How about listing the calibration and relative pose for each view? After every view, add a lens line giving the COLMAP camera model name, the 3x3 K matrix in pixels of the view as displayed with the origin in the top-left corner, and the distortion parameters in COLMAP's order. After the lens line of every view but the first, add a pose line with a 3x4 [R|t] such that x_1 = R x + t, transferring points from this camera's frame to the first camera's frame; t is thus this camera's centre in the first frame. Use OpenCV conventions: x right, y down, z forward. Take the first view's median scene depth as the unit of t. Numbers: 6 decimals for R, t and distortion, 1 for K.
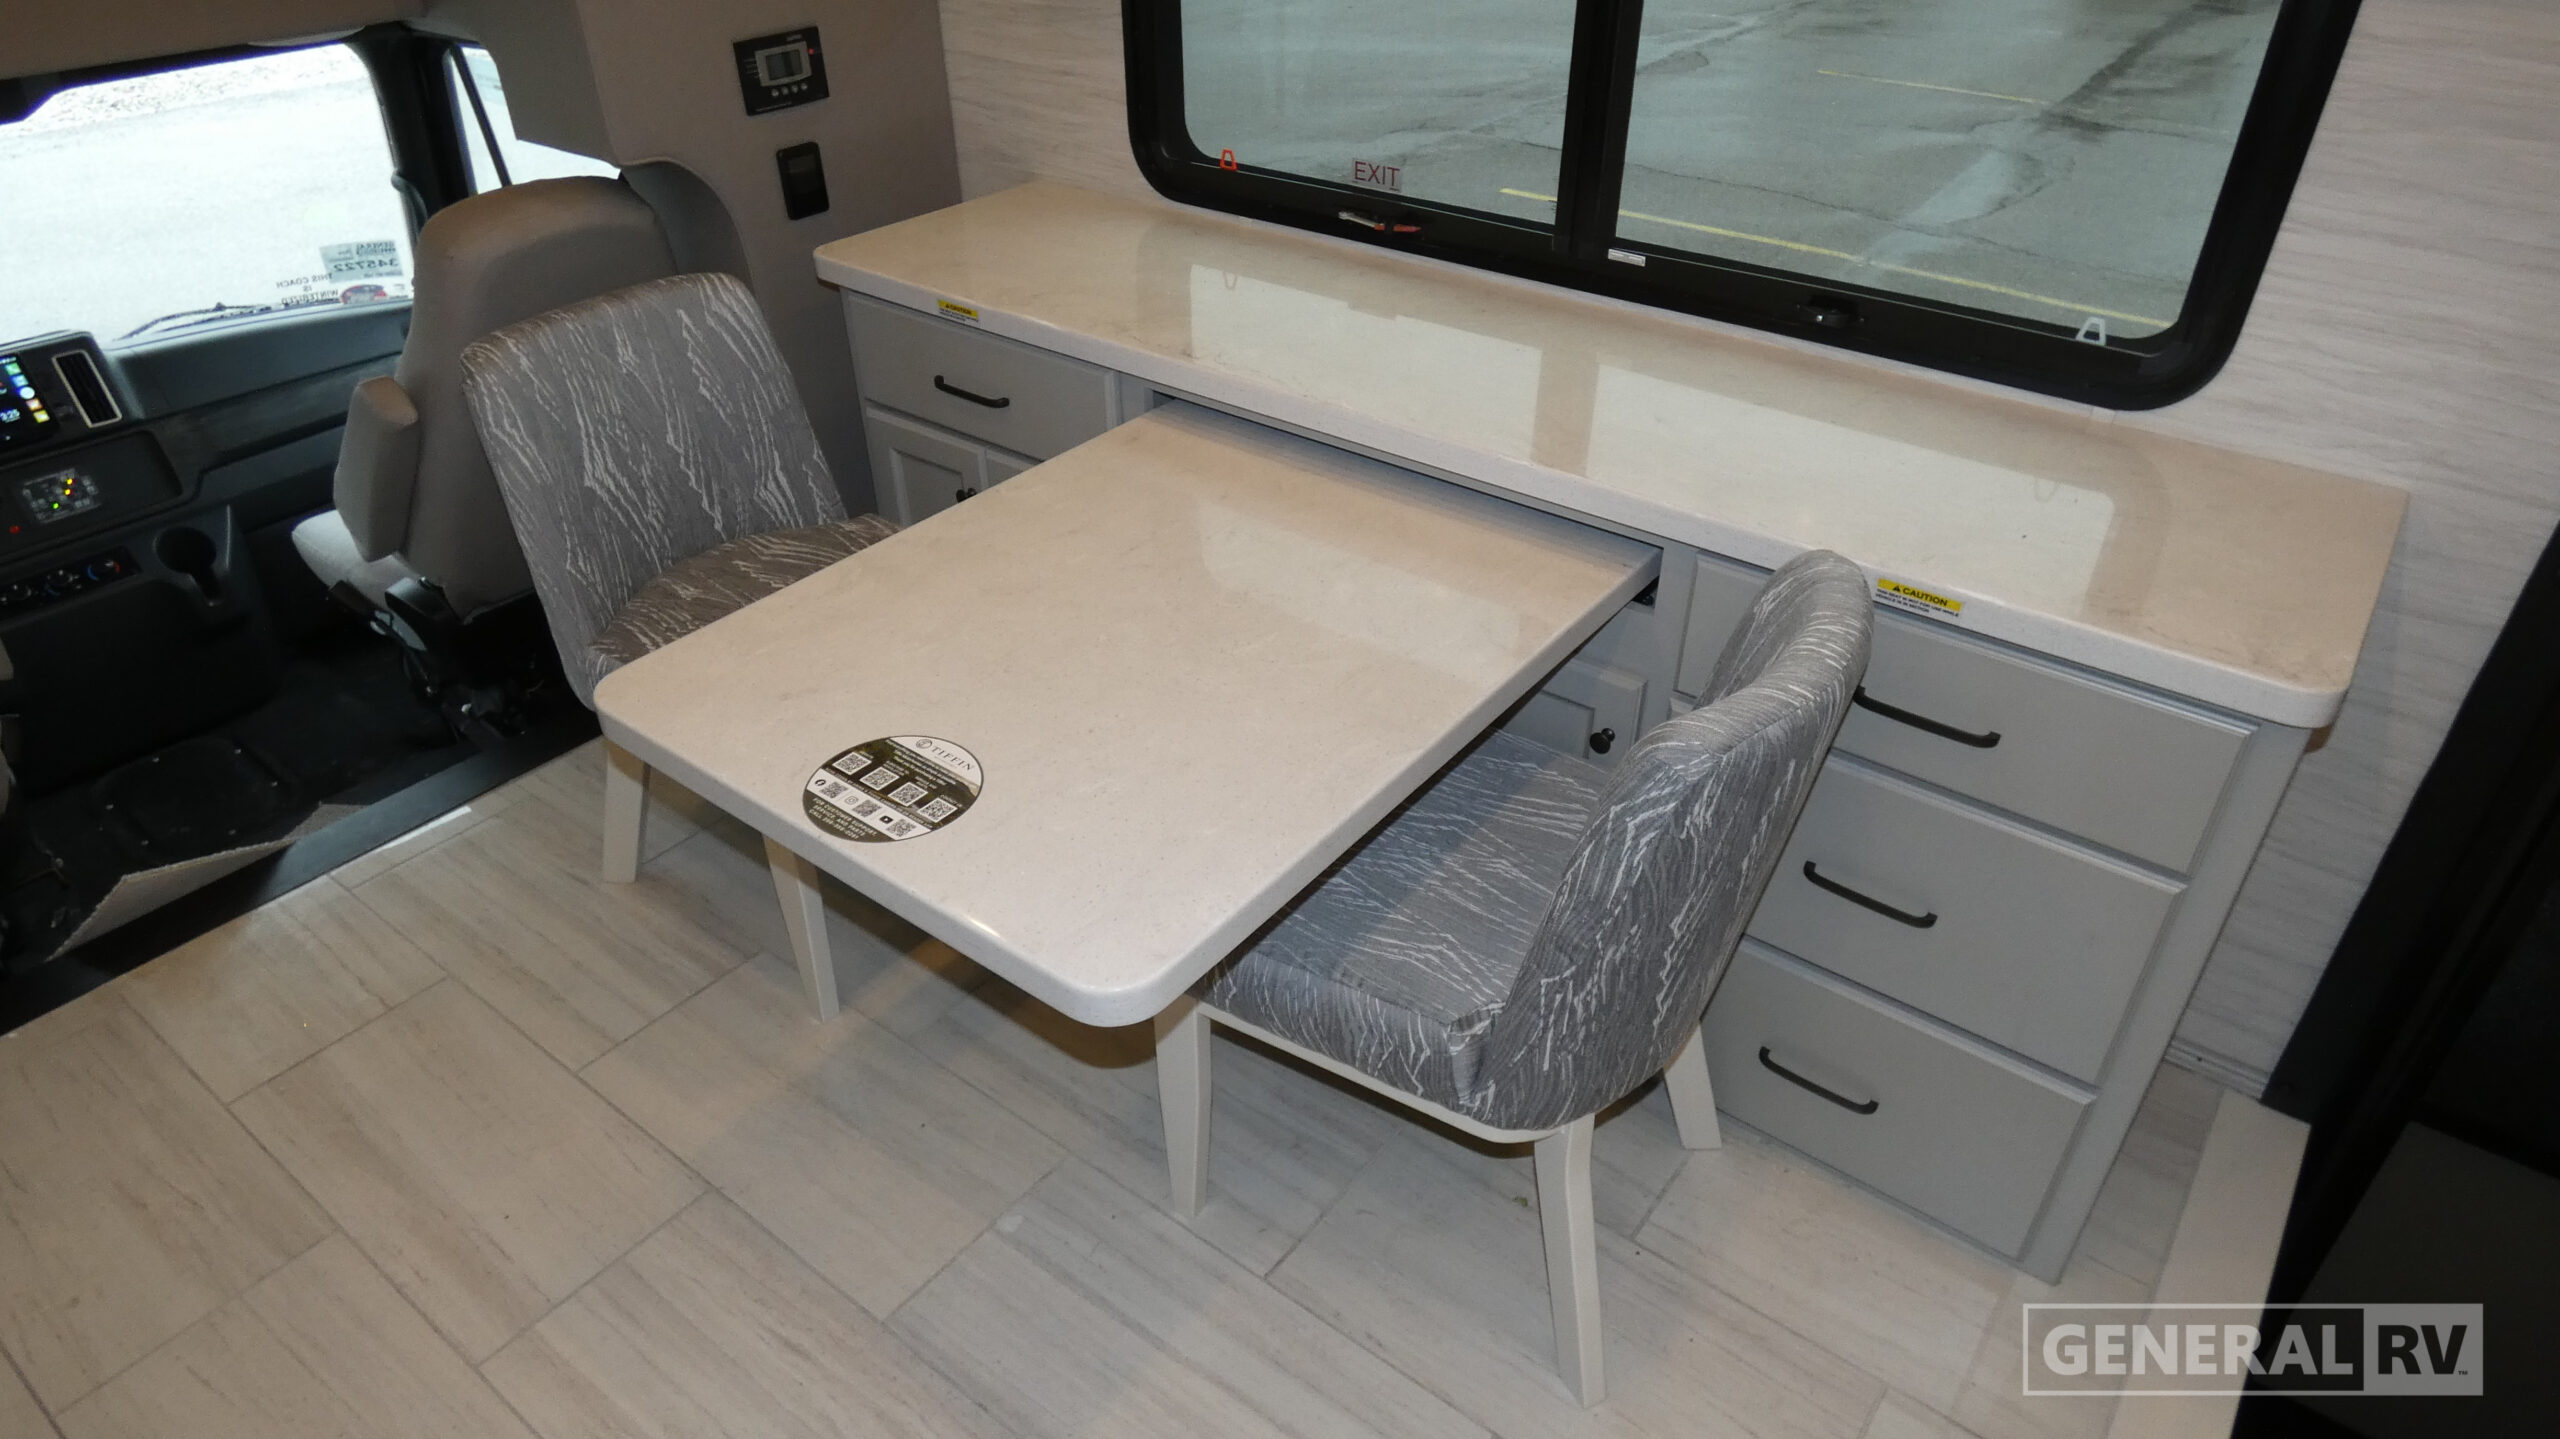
lens RADIAL K [[1527.6, 0, 1274.3], [0, 1527.6, 709.3], [0, 0, 1]] dist [-0.012364, 0.005627]
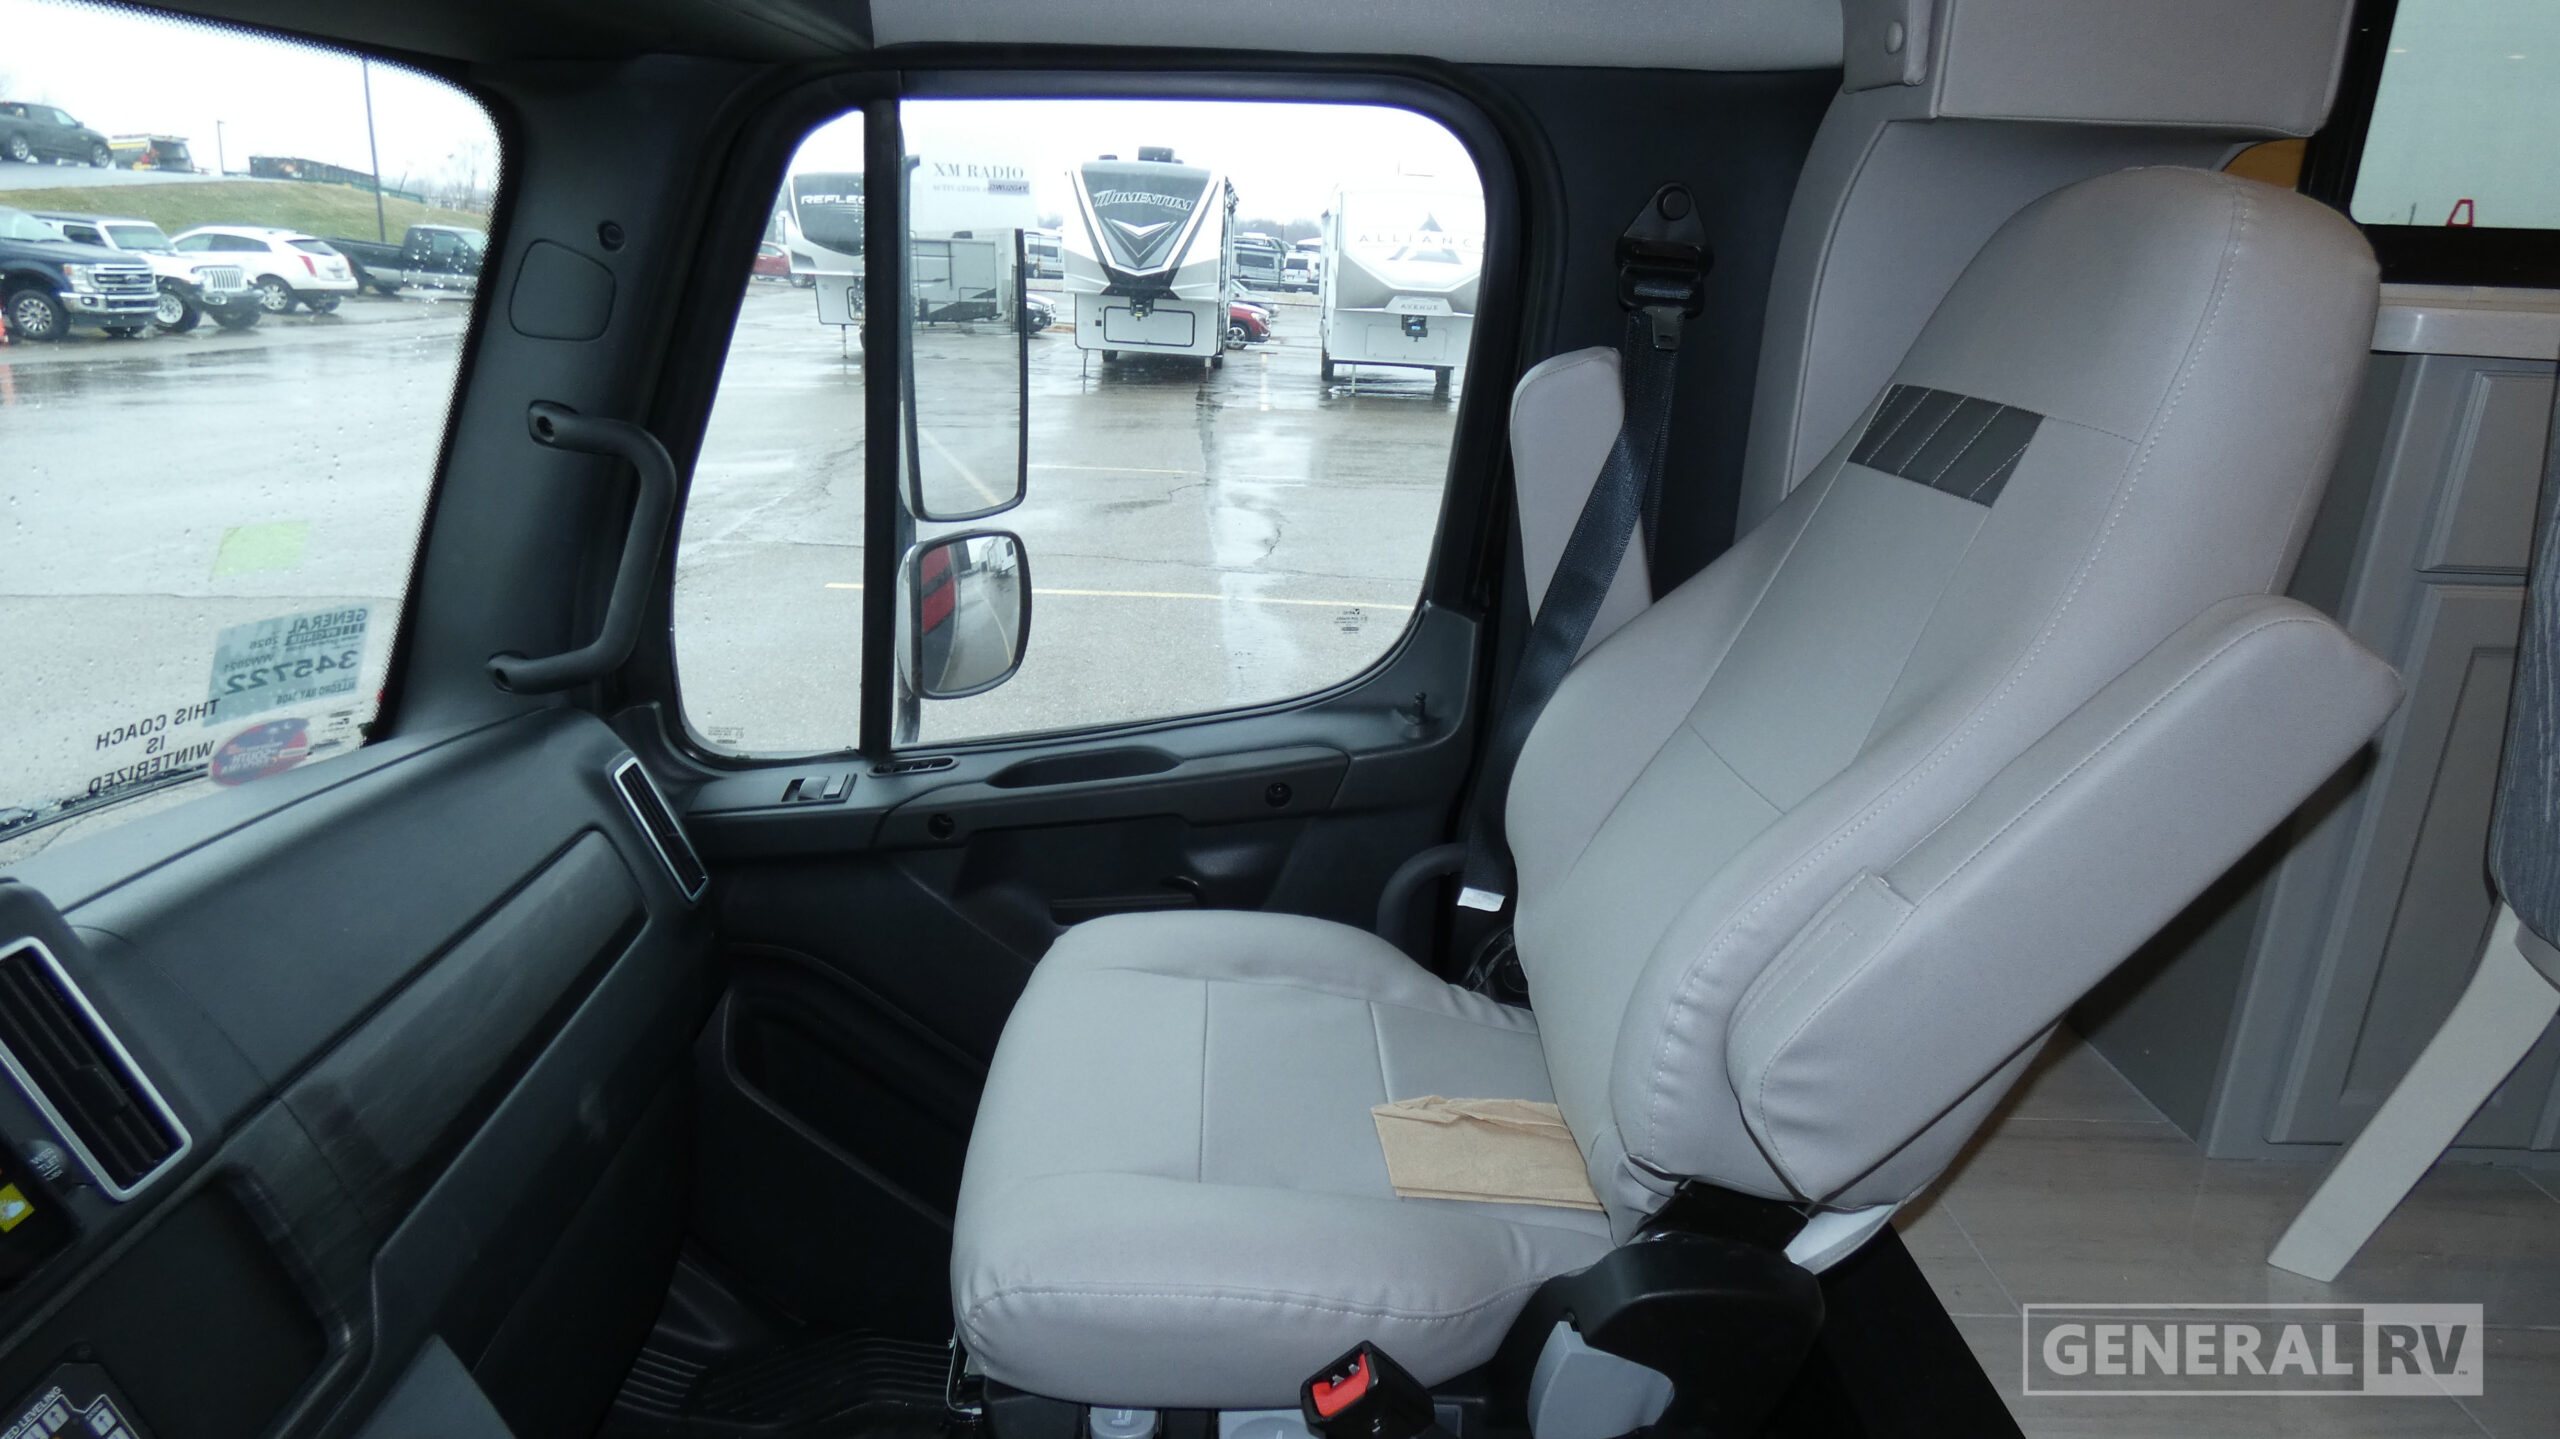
lens RADIAL K [[1527.6, 0, 1269.5], [0, 1527.6, 709.5], [0, 0, 1]] dist [-0.012364, 0.005627]
pose [[0.786487, -0.161210, 0.596195, -0.760968], [0.314489, 0.935344, -0.161951, -0.158973], [-0.531539, 0.314869, 0.786335, 0.645962]]
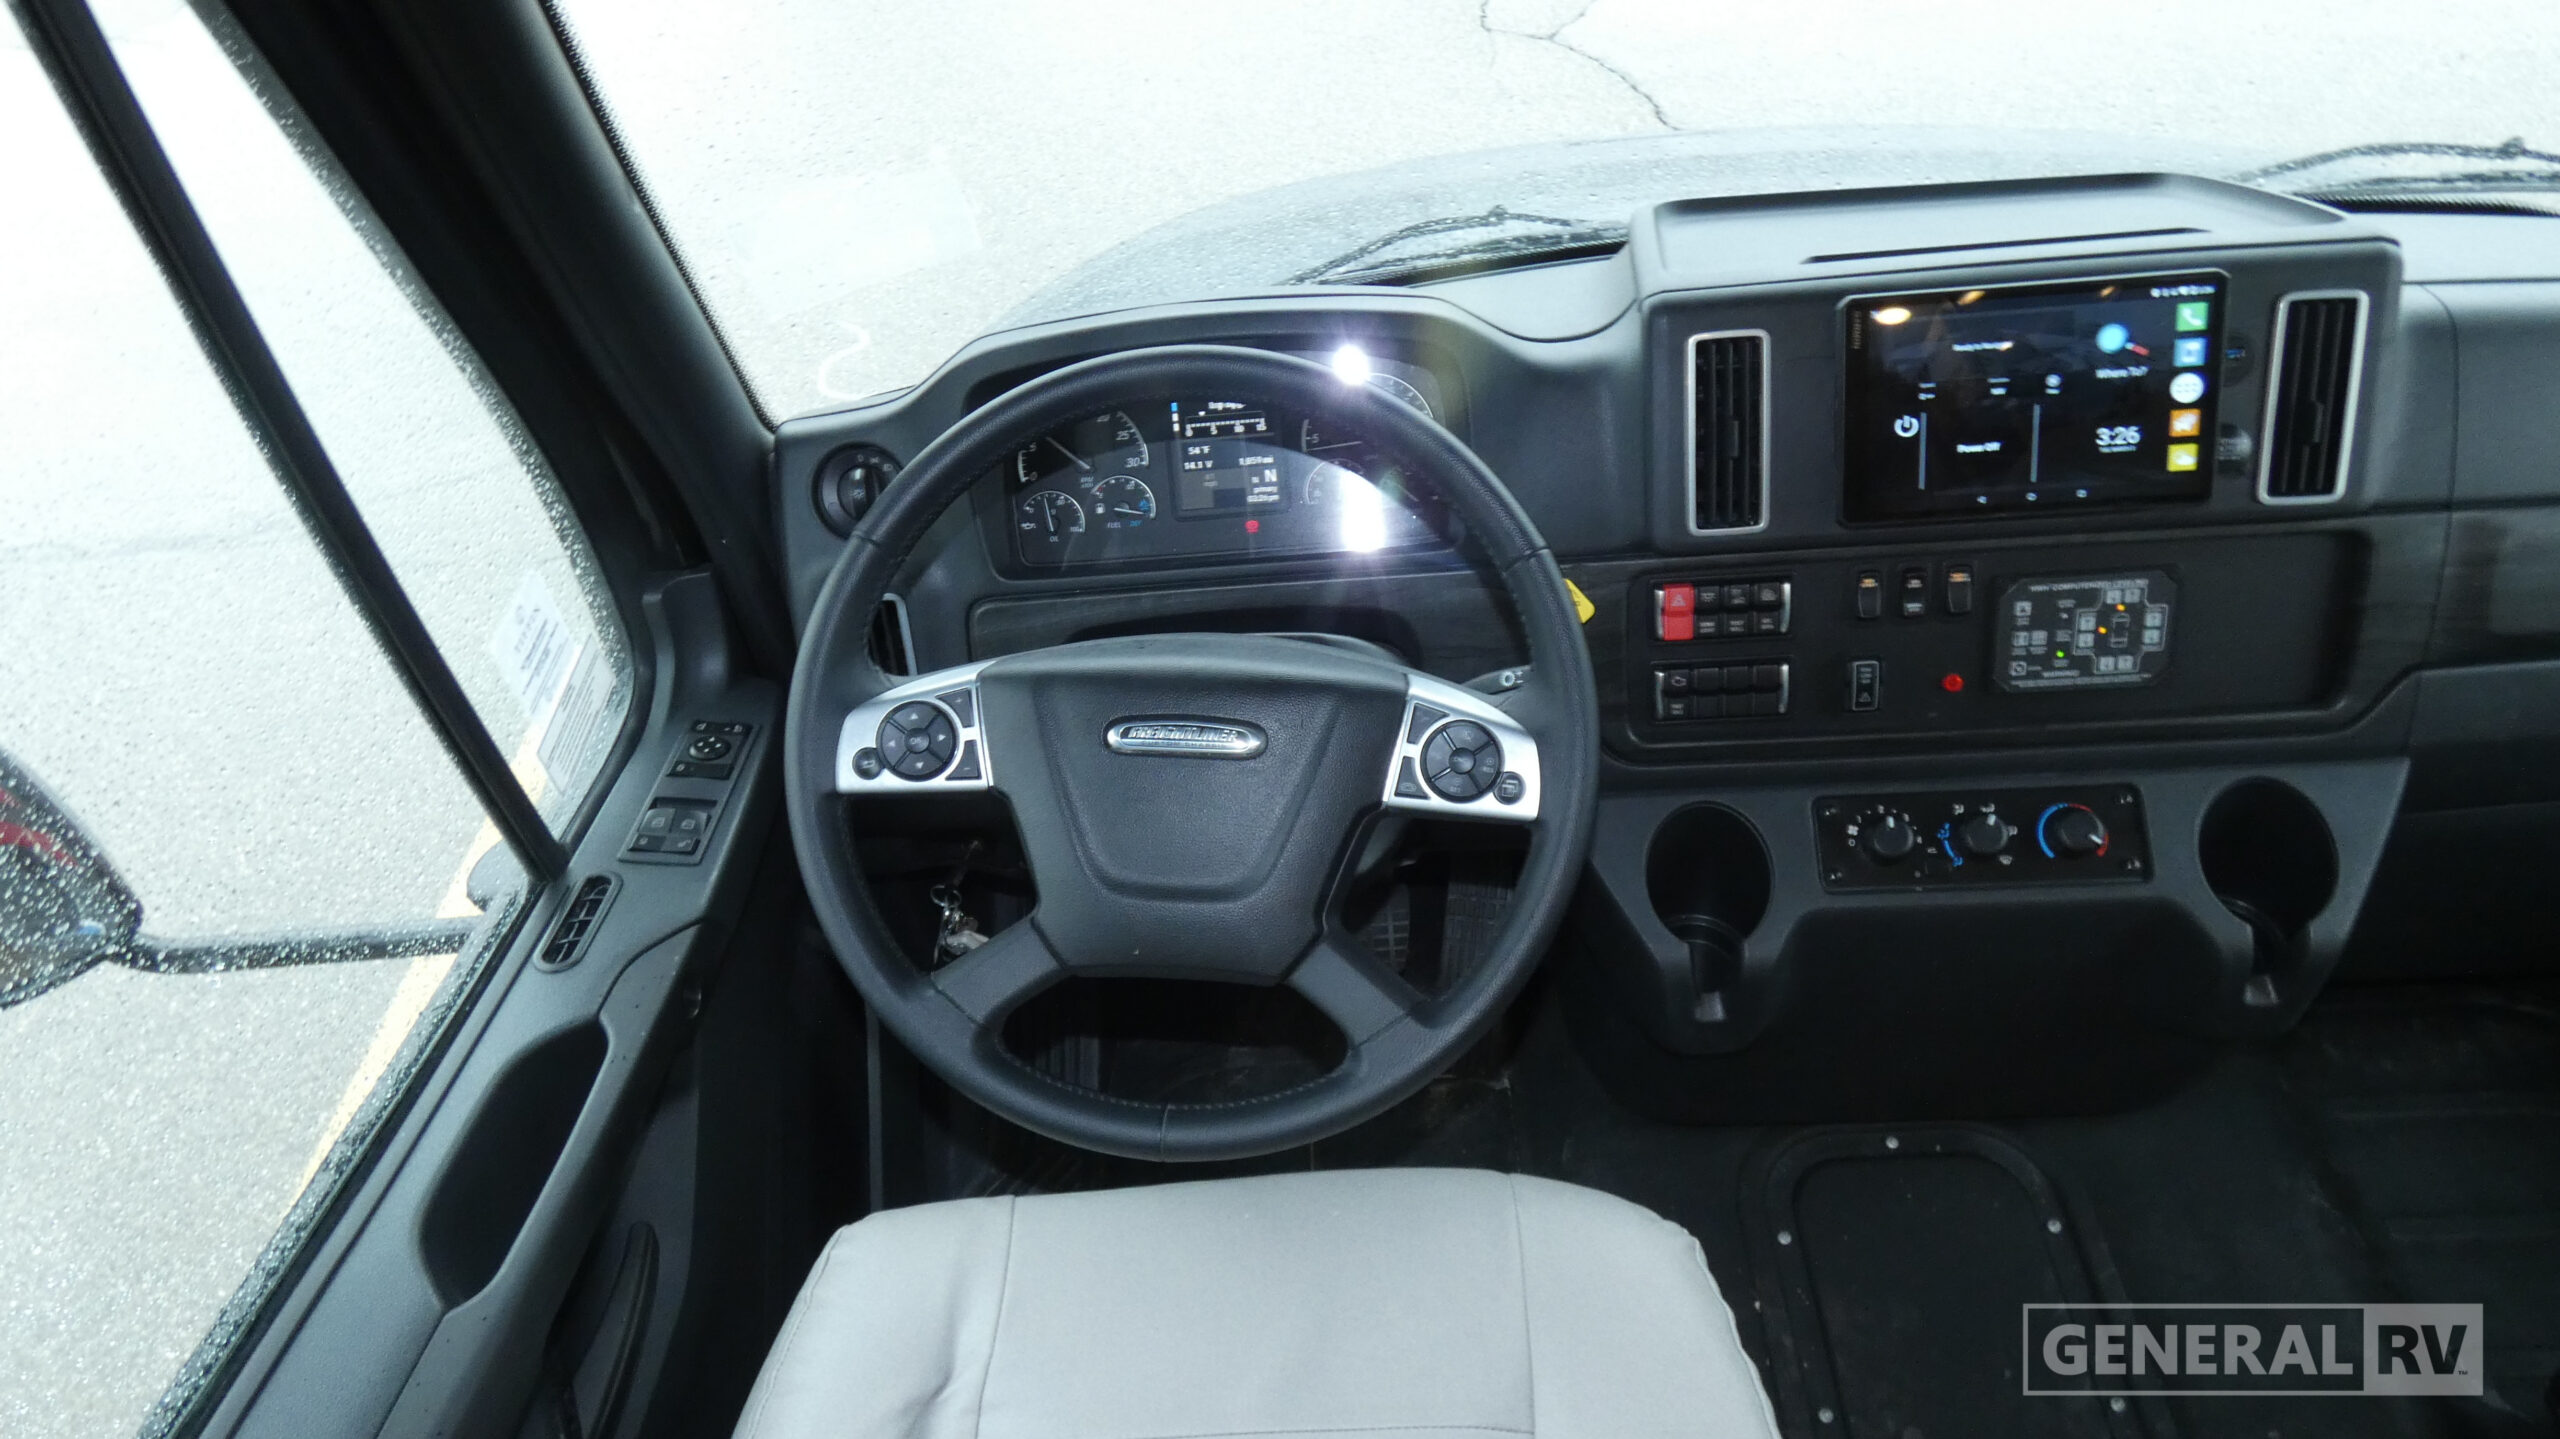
lens RADIAL K [[1527.6, 0, 1258.5], [0, 1527.6, 709.2], [0, 0, 1]] dist [-0.012364, 0.005627]
pose [[0.601219, 0.495666, -0.626778, -0.666657], [-0.362762, 0.868187, 0.338607, -0.178117], [0.711997, 0.023795, 0.701779, 0.571081]]
